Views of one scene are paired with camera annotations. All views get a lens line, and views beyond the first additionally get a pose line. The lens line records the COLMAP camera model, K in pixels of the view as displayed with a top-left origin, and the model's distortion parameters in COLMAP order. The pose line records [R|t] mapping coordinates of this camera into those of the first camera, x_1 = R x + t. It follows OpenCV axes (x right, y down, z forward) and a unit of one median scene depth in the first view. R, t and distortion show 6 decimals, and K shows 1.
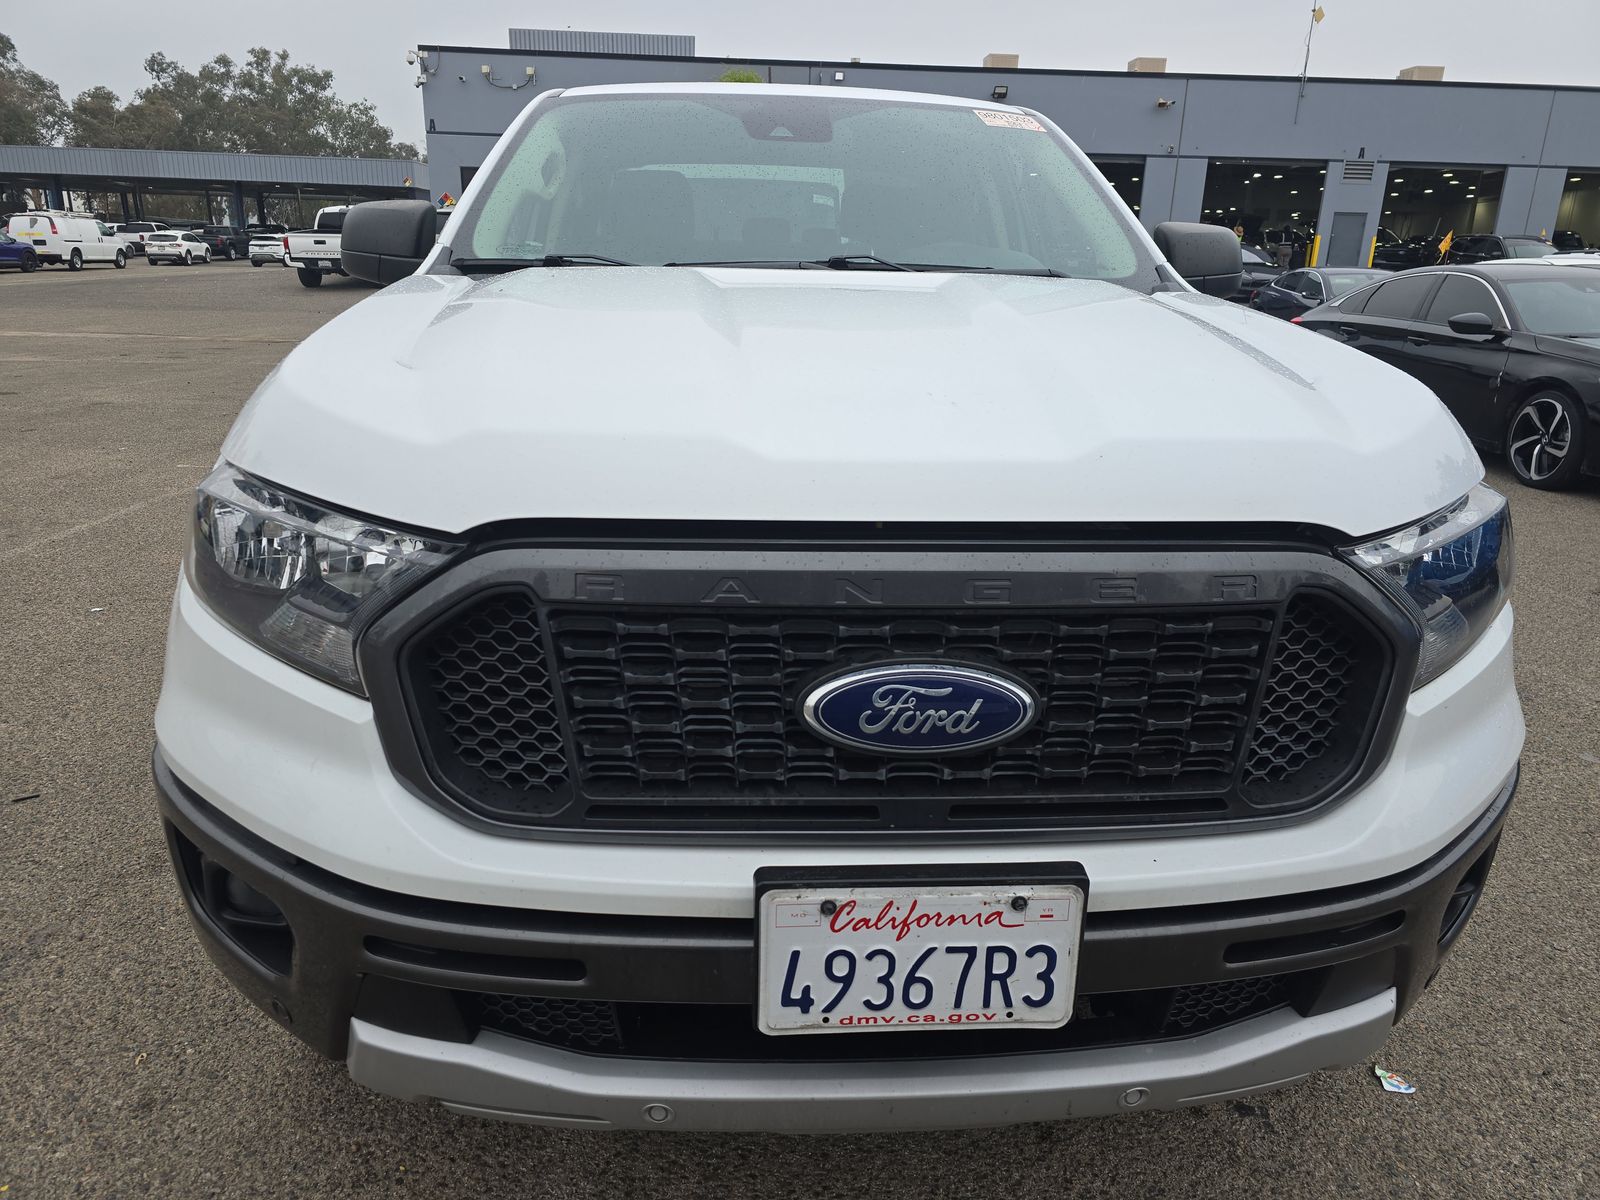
lens RADIAL K [[1075.7, 0, 793.5], [0, 1075.7, 599.8], [0, 0, 1]] dist [0.047608, -0.035579]
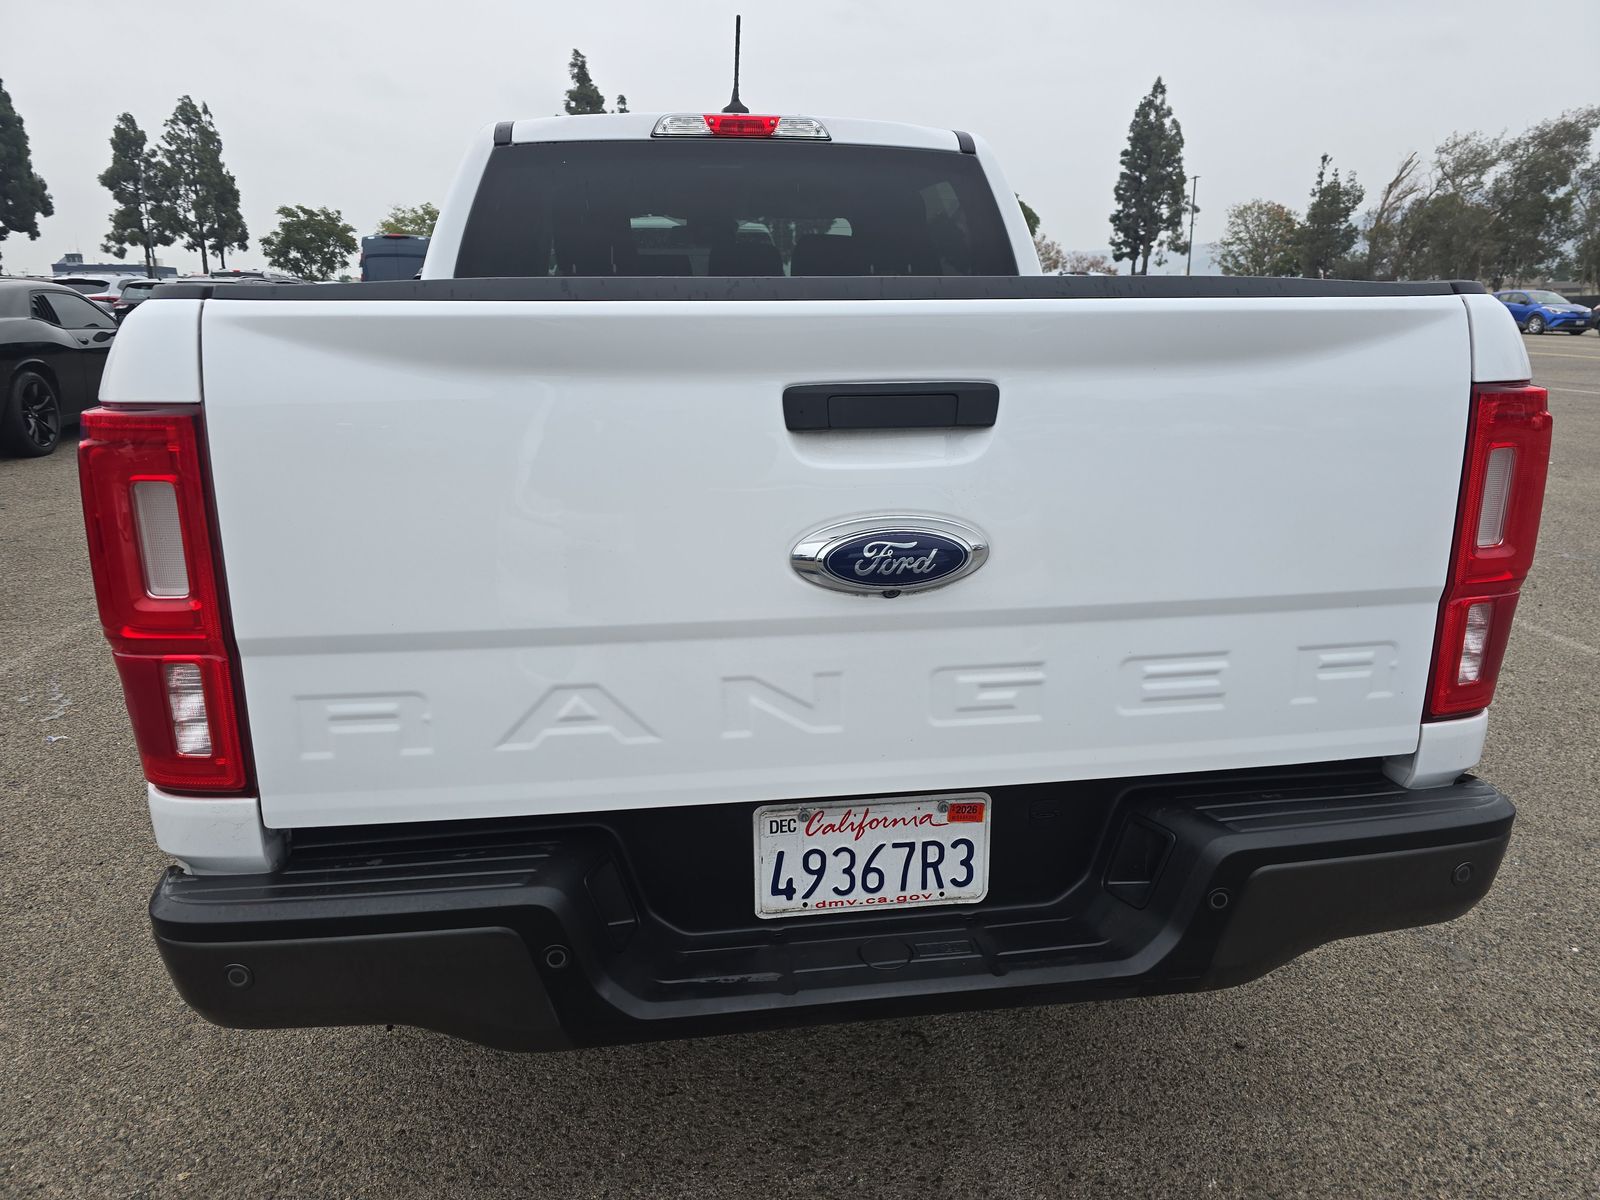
lens RADIAL K [[1075.7, 0, 798.4], [0, 1075.7, 596.5], [0, 0, 1]] dist [0.047608, -0.035579]
pose [[0.997601, -0.044210, 0.053268, -0.032909], [0.045935, 0.998444, -0.031602, 0.051331], [-0.051788, 0.033973, 0.998080, -0.341604]]
